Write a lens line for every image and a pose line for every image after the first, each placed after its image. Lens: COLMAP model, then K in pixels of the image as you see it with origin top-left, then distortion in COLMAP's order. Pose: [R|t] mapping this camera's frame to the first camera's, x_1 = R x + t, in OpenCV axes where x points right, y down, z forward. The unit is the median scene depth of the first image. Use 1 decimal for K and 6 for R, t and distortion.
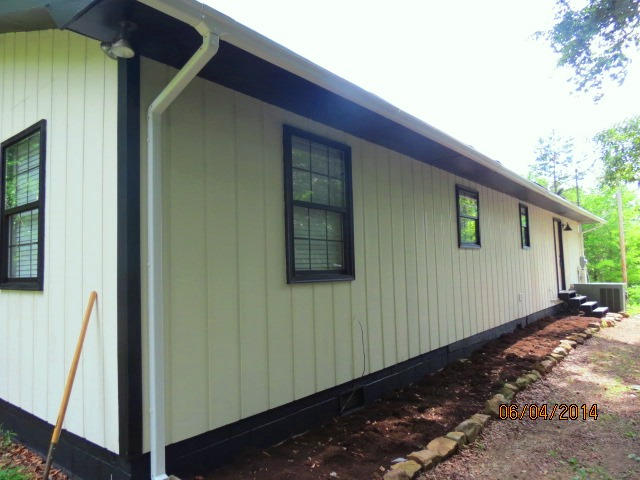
lens RADIAL K [[454.8, 0, 320.4], [0, 454.8, 242.1], [0, 0, 1]] dist [-0.024506, 0.014200]
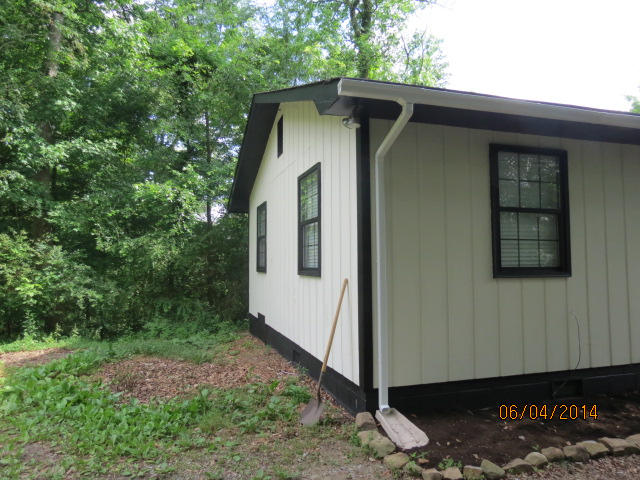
lens RADIAL K [[454.8, 0, 317.1], [0, 454.8, 239.3], [0, 0, 1]] dist [-0.024506, 0.014200]
pose [[0.824322, -0.010699, -0.566020, 0.223448], [0.020889, 0.999715, 0.011526, -0.033578], [0.565736, -0.021325, 0.824311, -0.240726]]
